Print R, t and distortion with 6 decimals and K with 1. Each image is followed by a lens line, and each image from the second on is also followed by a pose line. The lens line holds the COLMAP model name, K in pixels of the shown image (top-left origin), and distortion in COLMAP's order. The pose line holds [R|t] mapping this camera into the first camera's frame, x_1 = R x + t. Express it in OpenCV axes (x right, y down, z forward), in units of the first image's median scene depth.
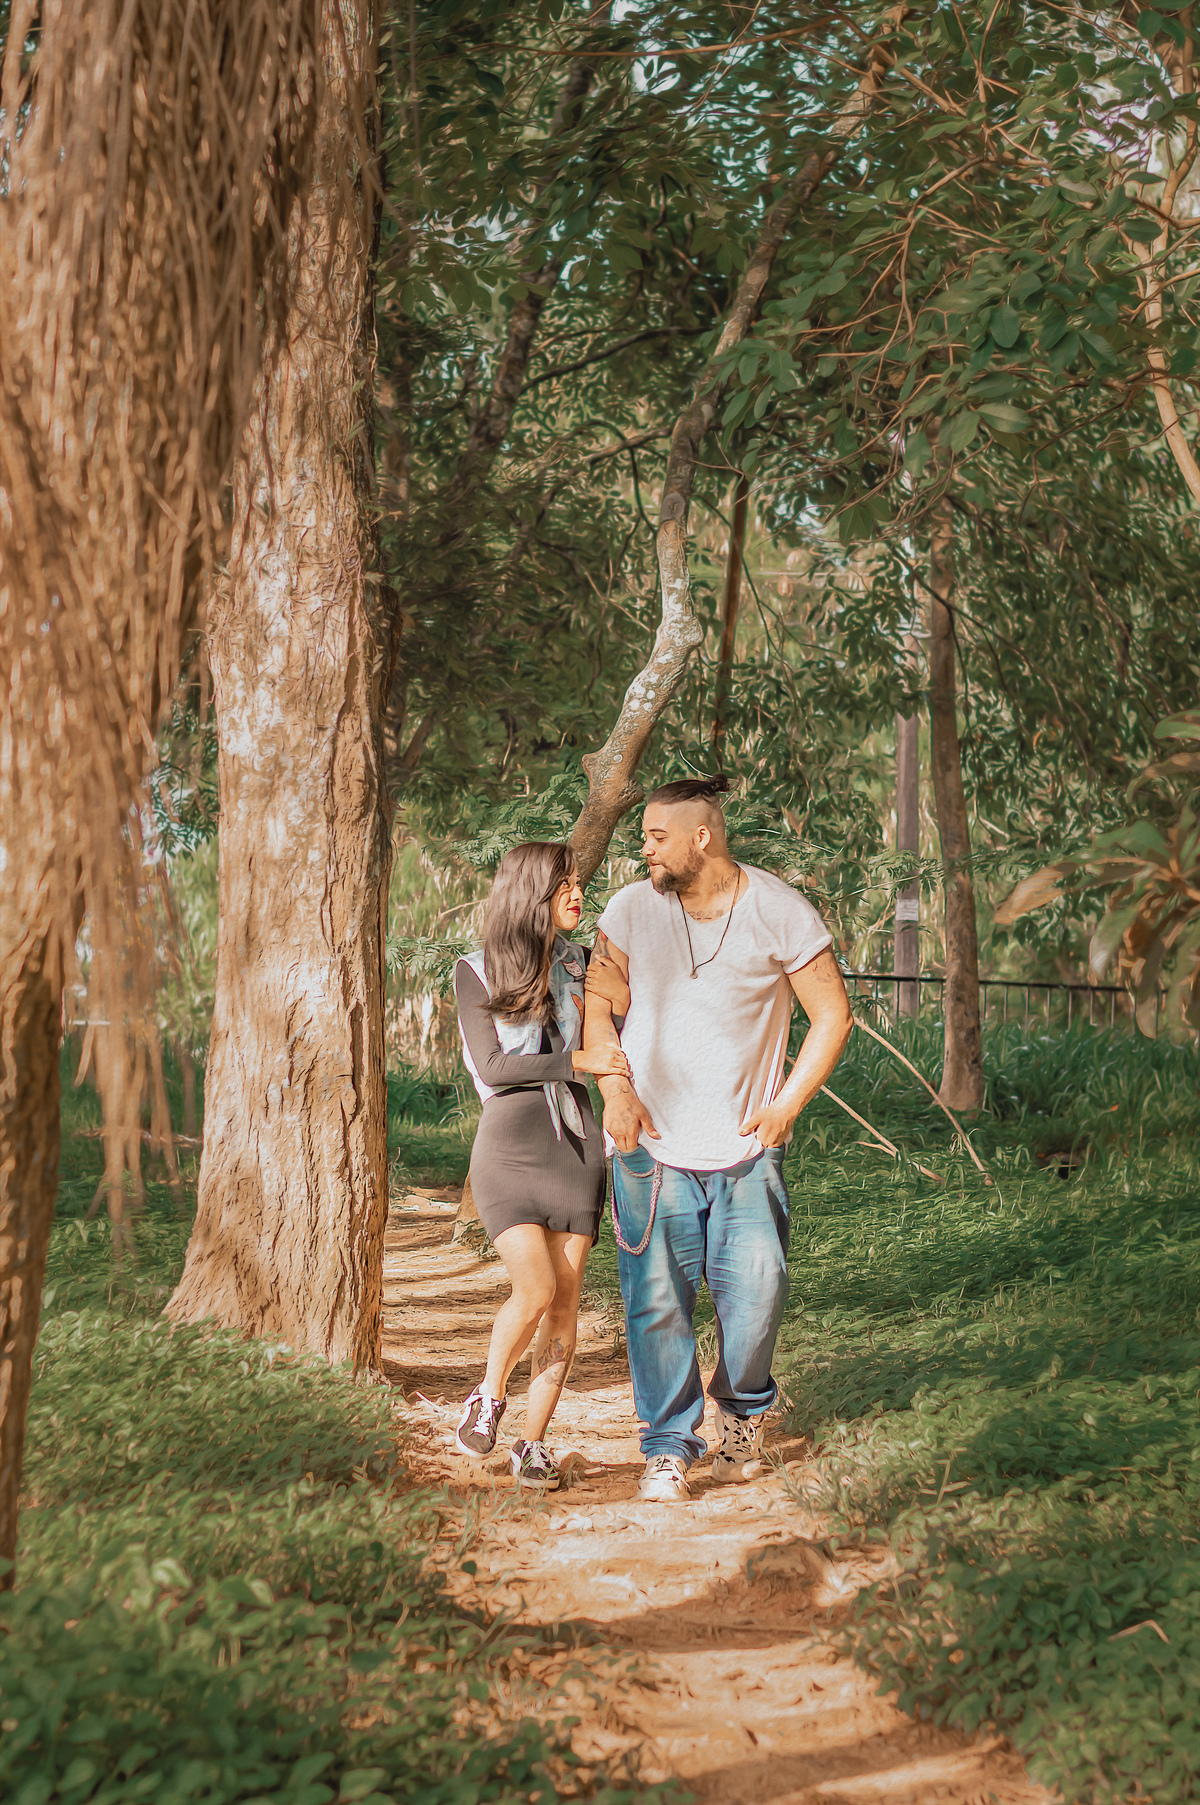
lens RADIAL K [[3775.1, 0, 602.9], [0, 3775.1, 939.3], [0, 0, 1]] dist [-0.652122, 13.957570]
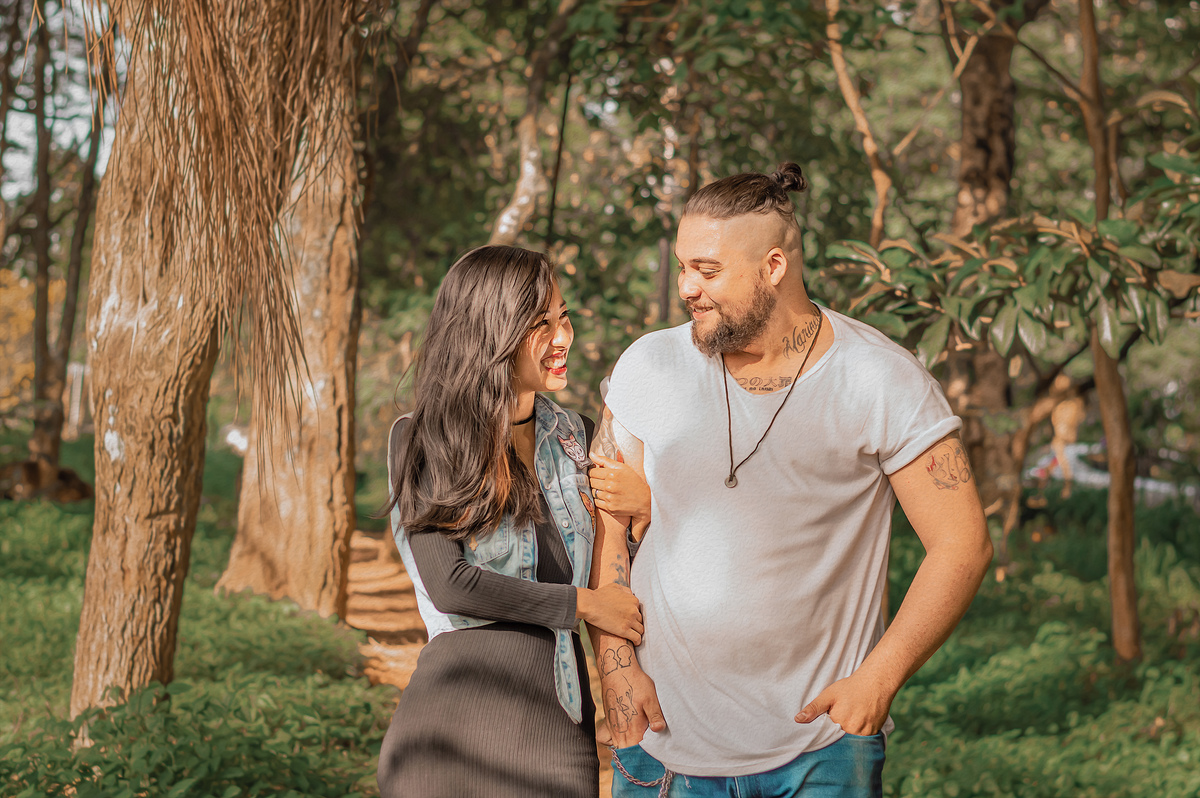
lens RADIAL K [[2509.8, 0, 600.0], [0, 2509.8, 399.0], [0, 0, 1]] dist [-0.652122, 13.957570]
pose [[0.997806, 0.032202, 0.057854, -0.014919], [-0.032456, 0.999467, 0.003455, 0.007653], [-0.057712, -0.005326, 0.998319, -0.100094]]
